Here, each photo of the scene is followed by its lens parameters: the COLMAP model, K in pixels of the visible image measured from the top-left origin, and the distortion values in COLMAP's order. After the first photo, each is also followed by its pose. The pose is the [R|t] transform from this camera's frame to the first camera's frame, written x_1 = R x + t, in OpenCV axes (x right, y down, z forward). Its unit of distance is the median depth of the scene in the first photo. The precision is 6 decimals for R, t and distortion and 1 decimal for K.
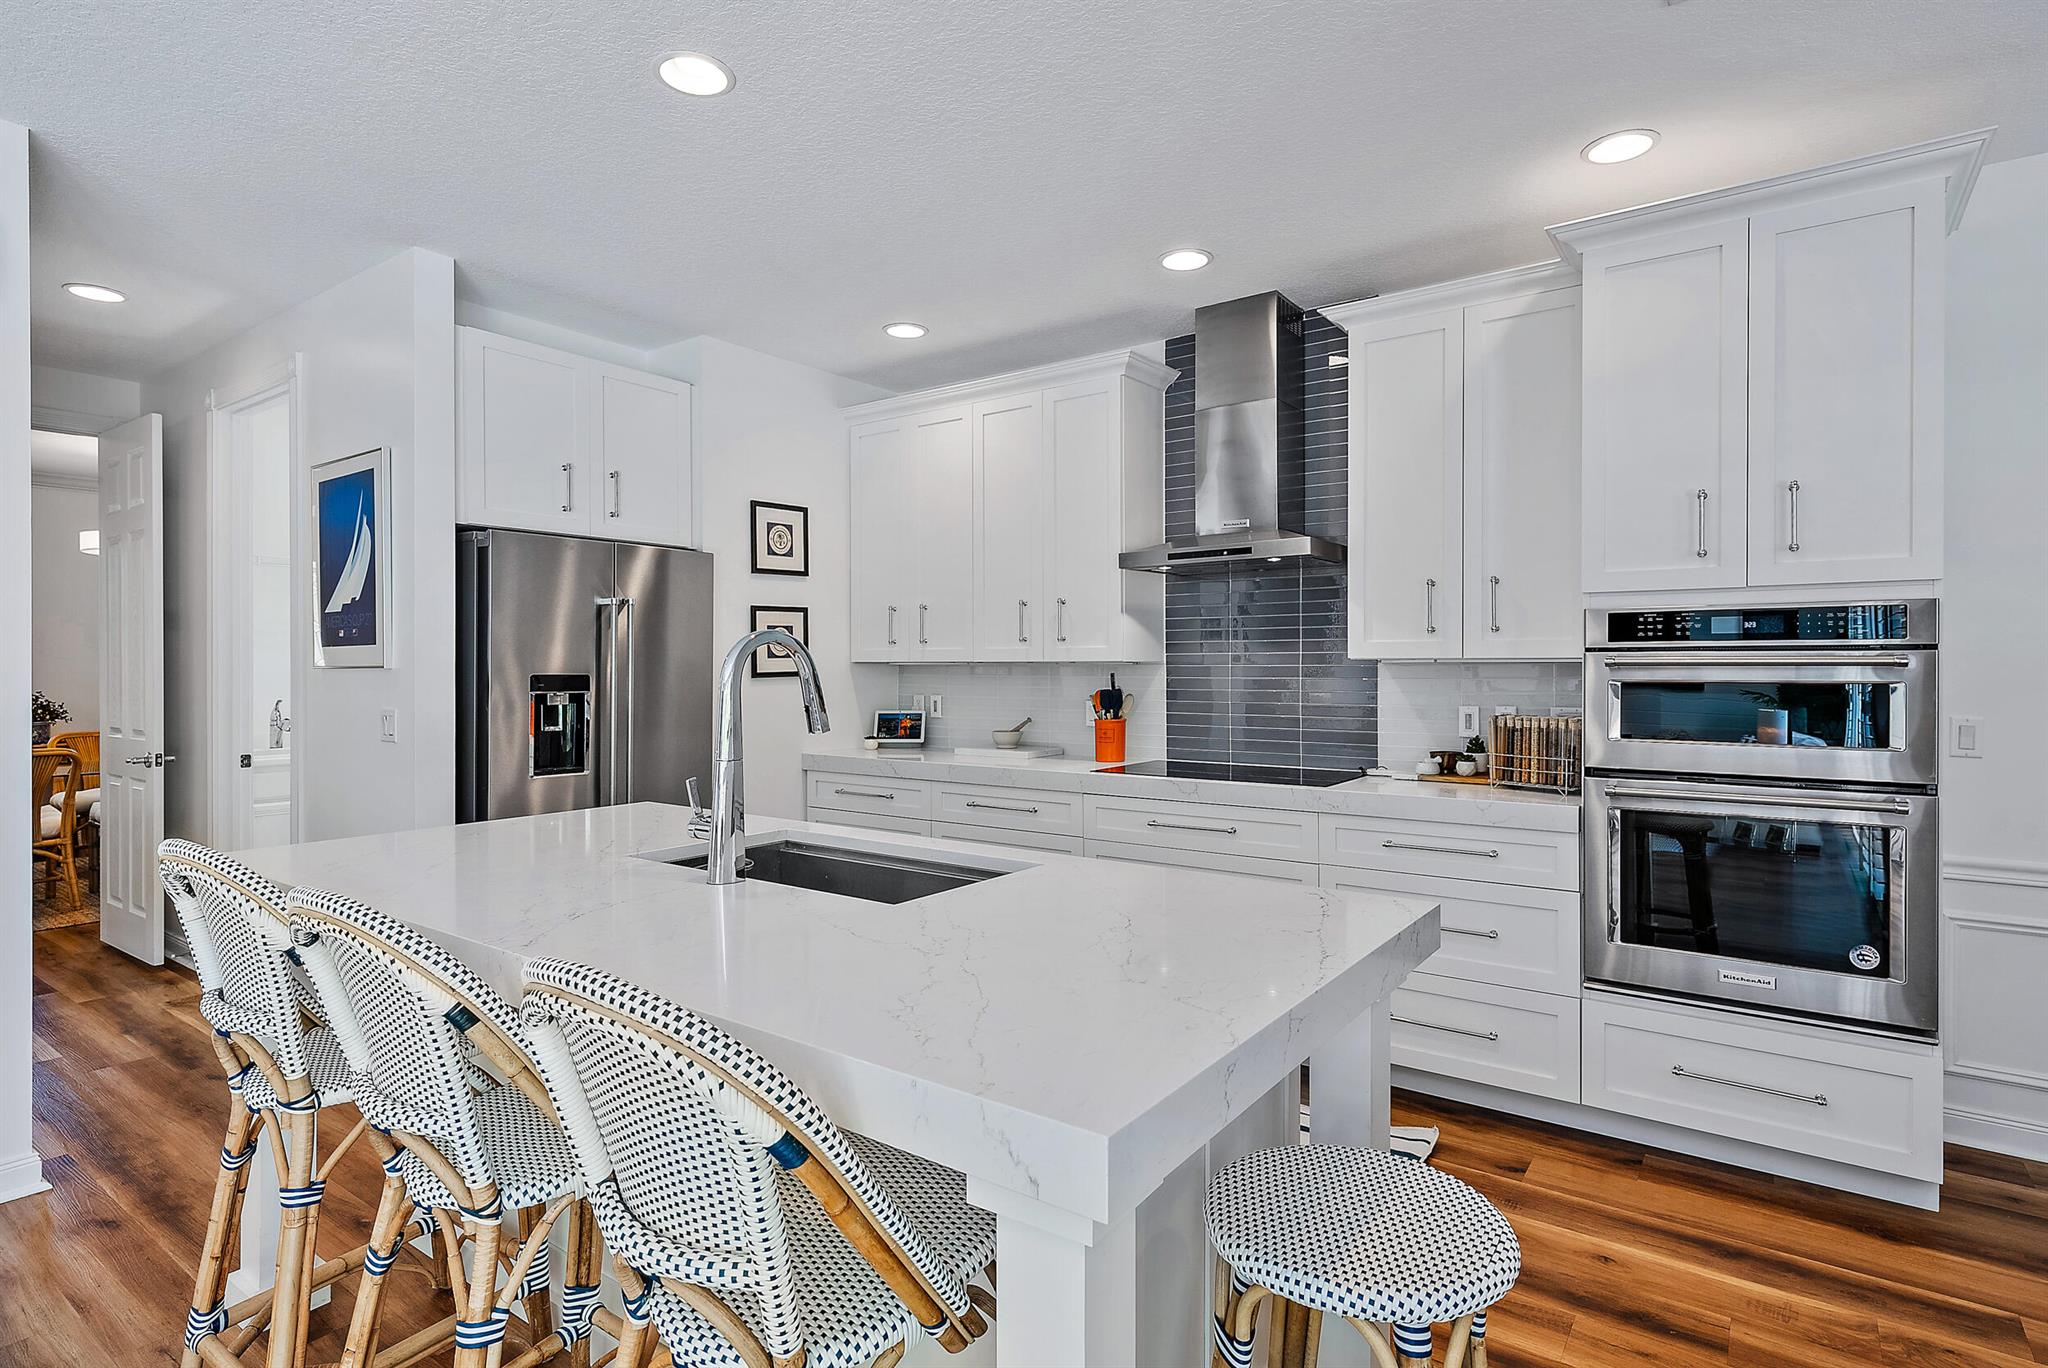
lens RADIAL K [[1039.3, 0, 1029.0], [0, 1039.3, 666.1], [0, 0, 1]] dist [0.008668, -0.000981]
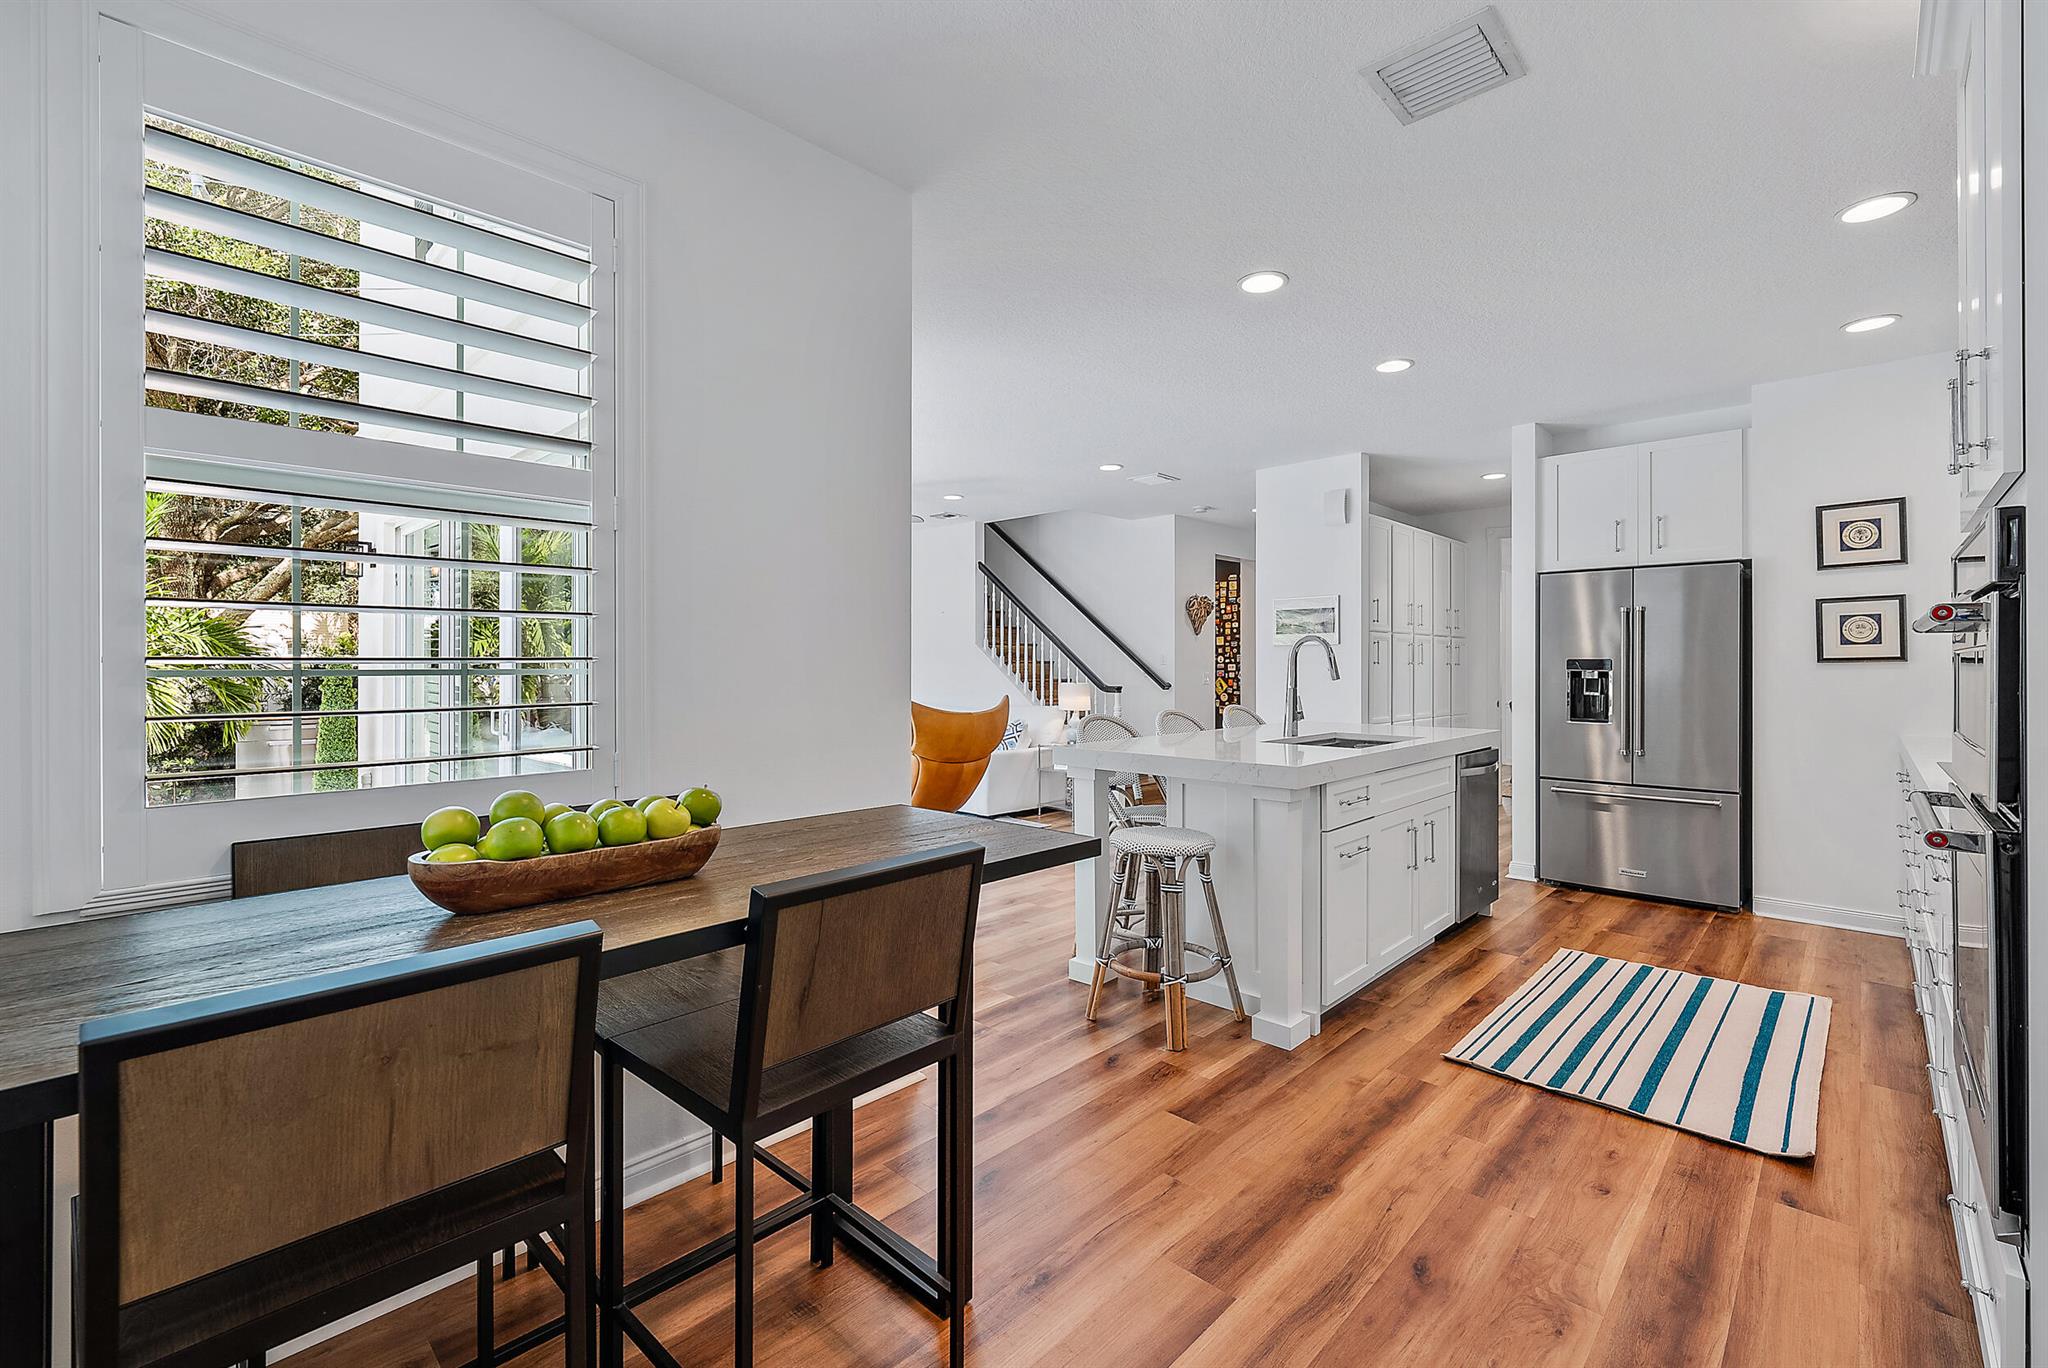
lens RADIAL K [[873.9, 0, 1036.3], [0, 873.9, 666.7], [0, 0, 1]] dist [0.000804, 0.000518]
pose [[-0.127333, 0.000392, -0.991860, 0.836983], [-0.002542, 0.999997, 0.000722, 0.017916], [0.991857, 0.002614, -0.127332, 0.295704]]
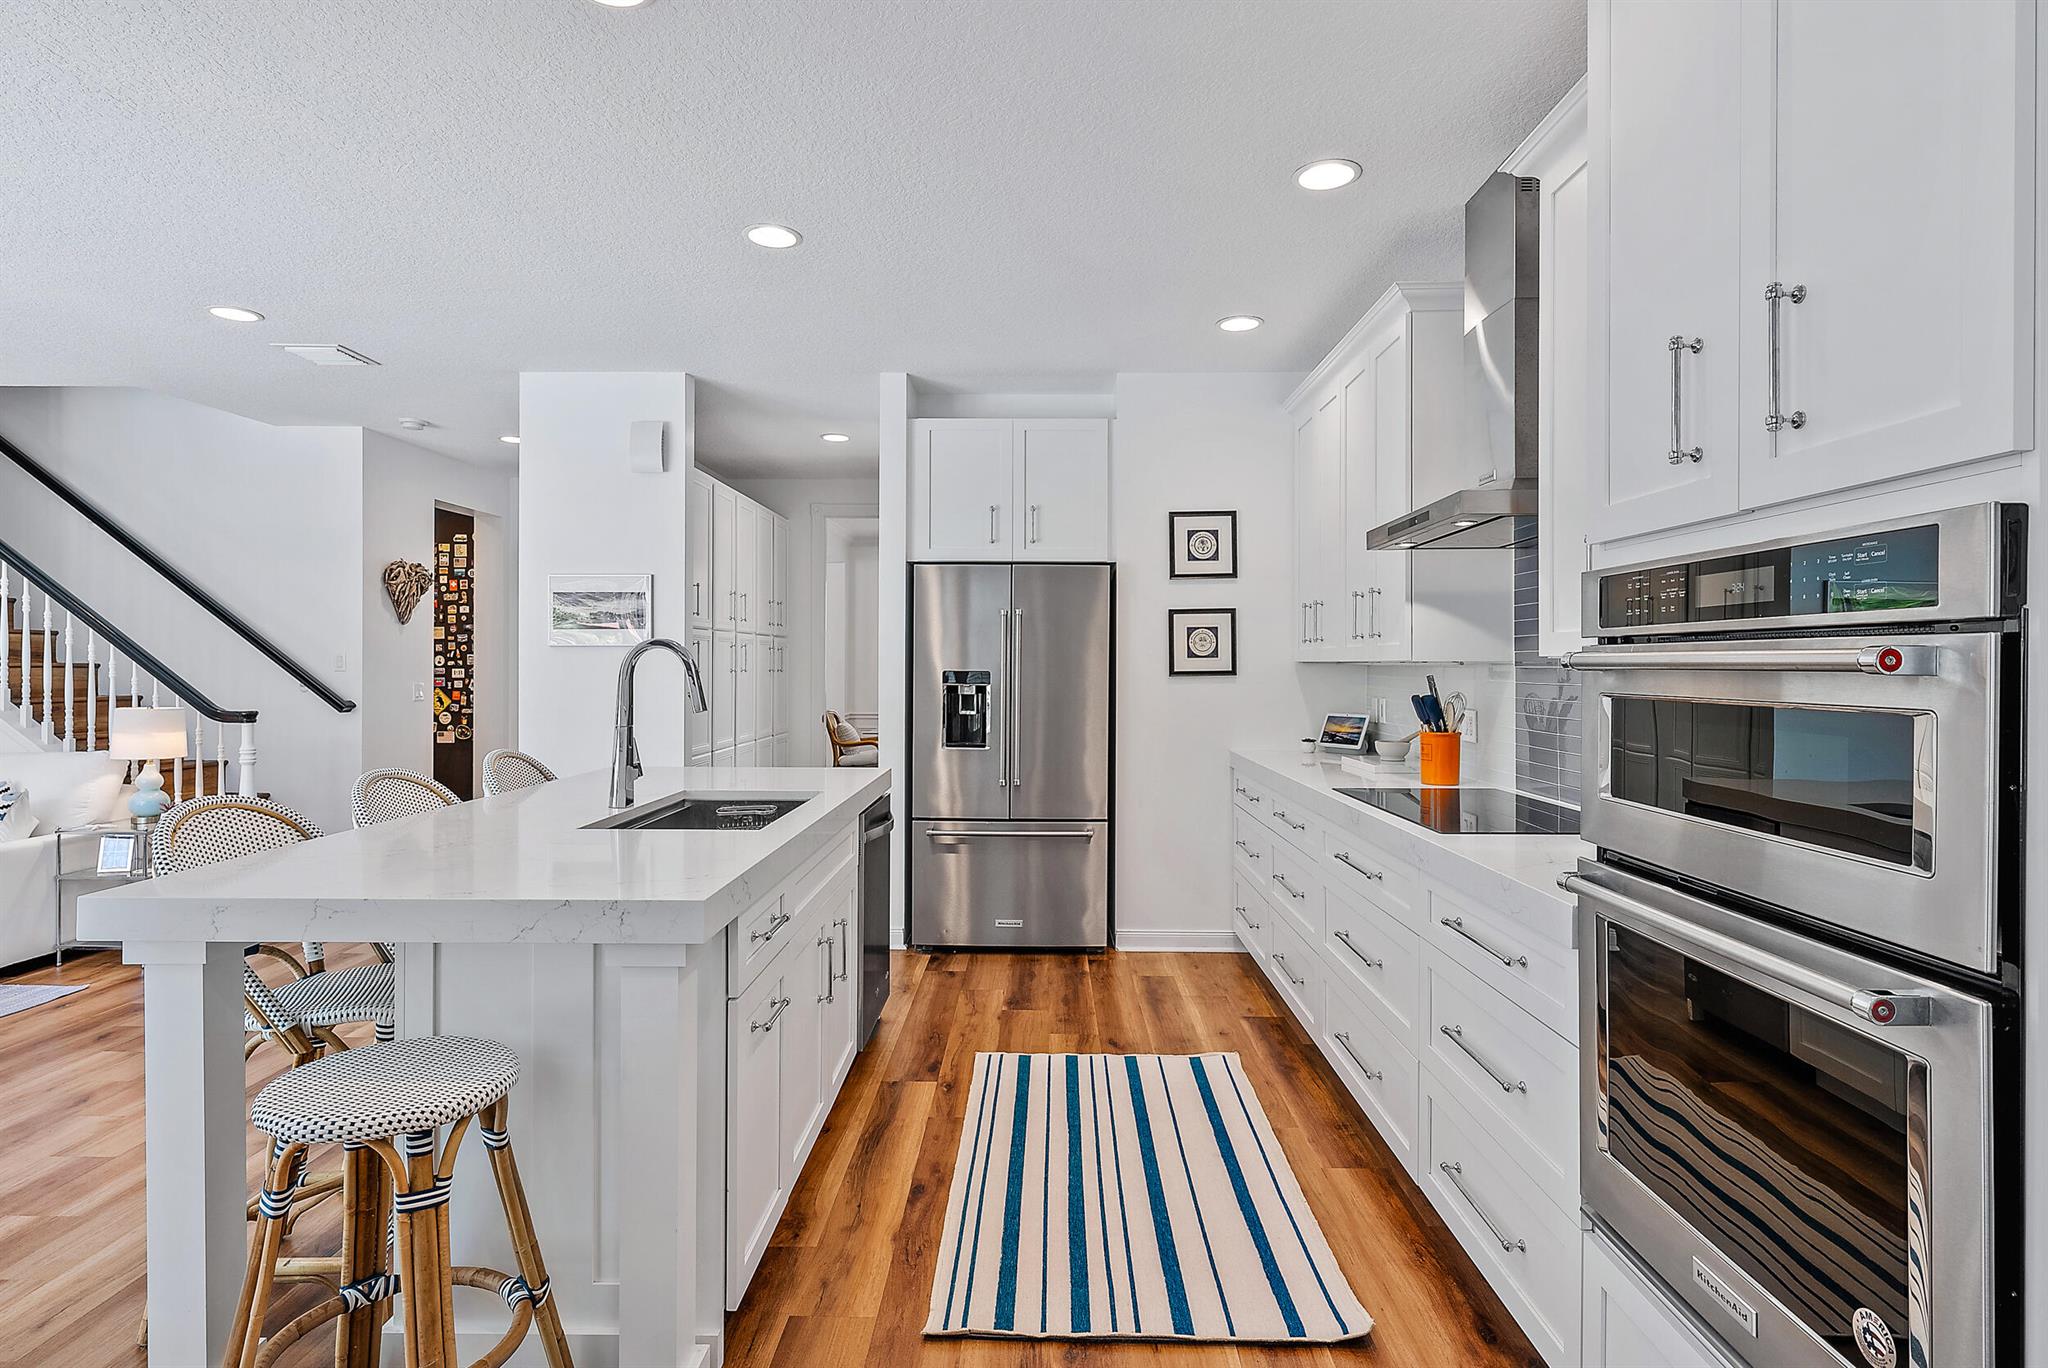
lens RADIAL K [[1039.3, 0, 1023.1], [0, 1039.3, 665.5], [0, 0, 1]] dist [0.008668, -0.000981]
pose [[0.574531, 0.004348, -0.818471, 0.561623], [-0.005279, 0.999985, 0.001607, -0.001131], [0.818466, 0.003397, 0.574545, 0.273753]]
